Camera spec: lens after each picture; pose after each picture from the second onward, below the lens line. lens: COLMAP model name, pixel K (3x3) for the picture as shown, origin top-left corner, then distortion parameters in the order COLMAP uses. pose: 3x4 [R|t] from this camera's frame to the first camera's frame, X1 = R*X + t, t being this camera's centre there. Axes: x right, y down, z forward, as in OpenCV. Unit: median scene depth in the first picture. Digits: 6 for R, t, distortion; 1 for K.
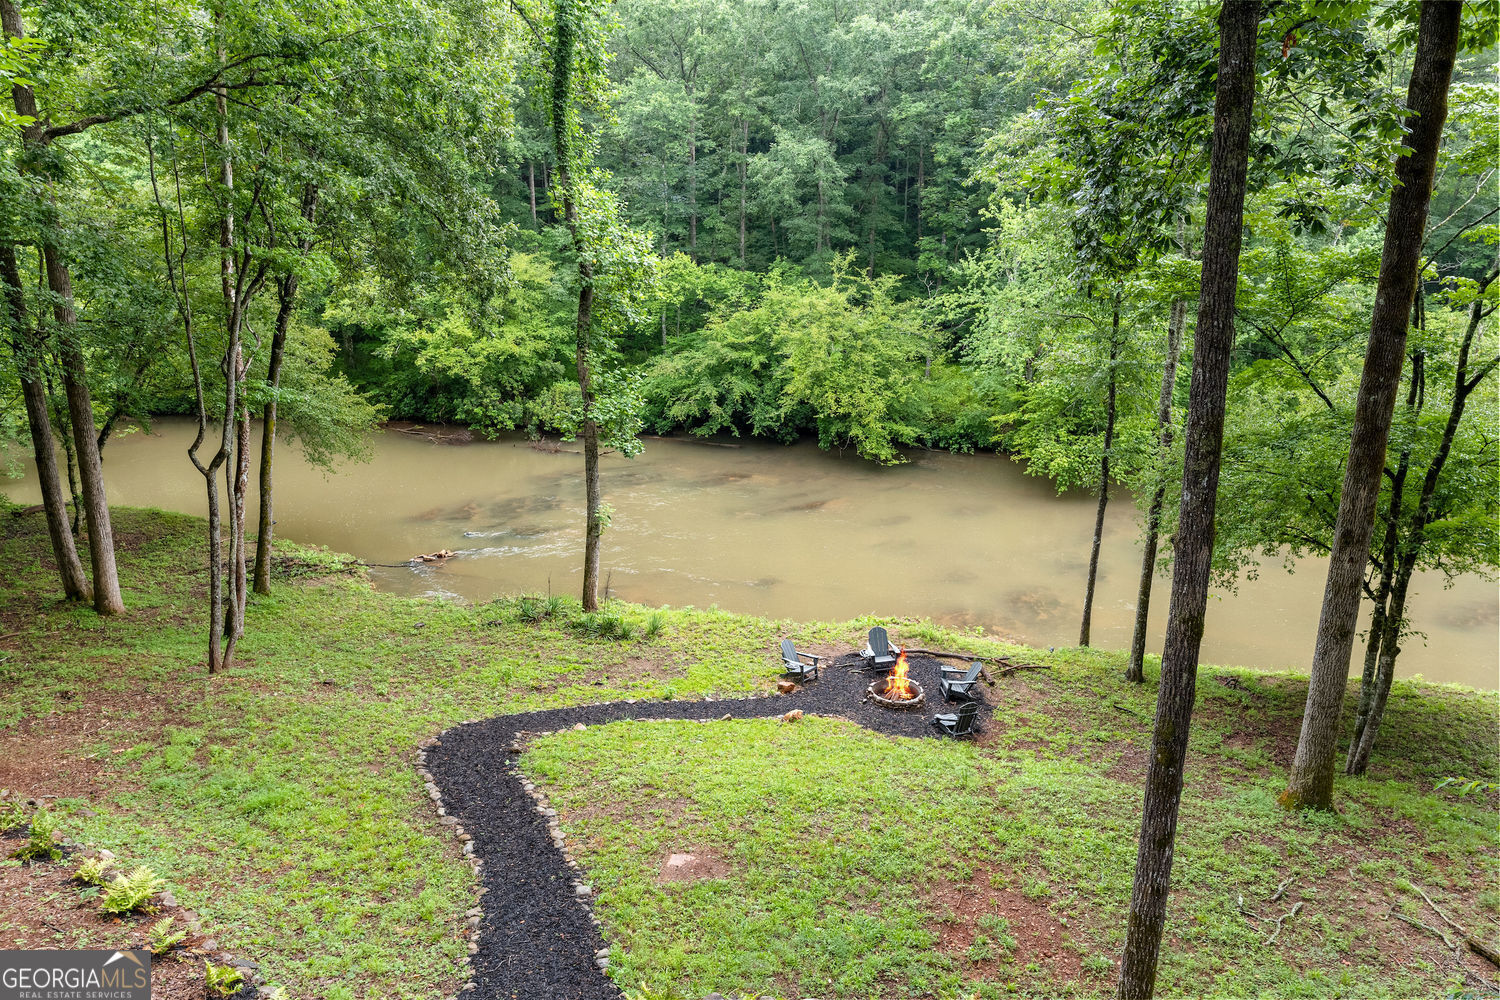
lens RADIAL K [[1010.9, 0, 756.3], [0, 1010.9, 501.3], [0, 0, 1]] dist [0.002460, 0.000142]
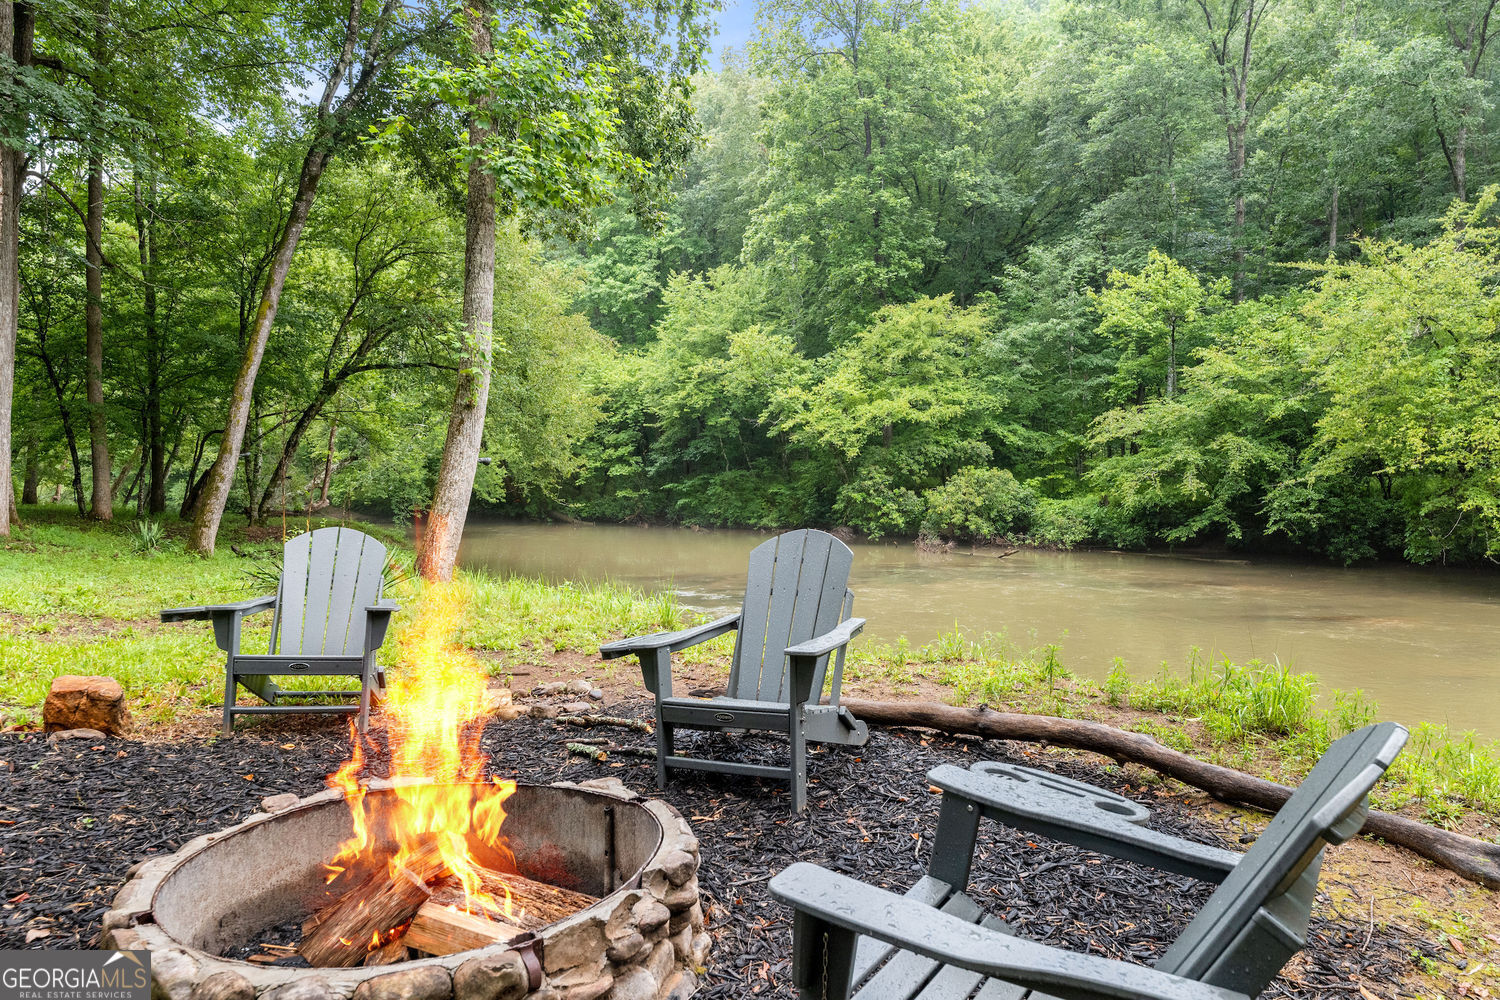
lens RADIAL K [[989.1, 0, 751.7], [0, 989.1, 497.0], [0, 0, 1]] dist [-0.004607, -0.001015]
pose [[0.777519, 0.004726, -0.628842, 0.115362], [-0.184402, 0.957728, -0.220802, 0.083060], [0.601216, 0.287638, 0.745523, 0.428706]]
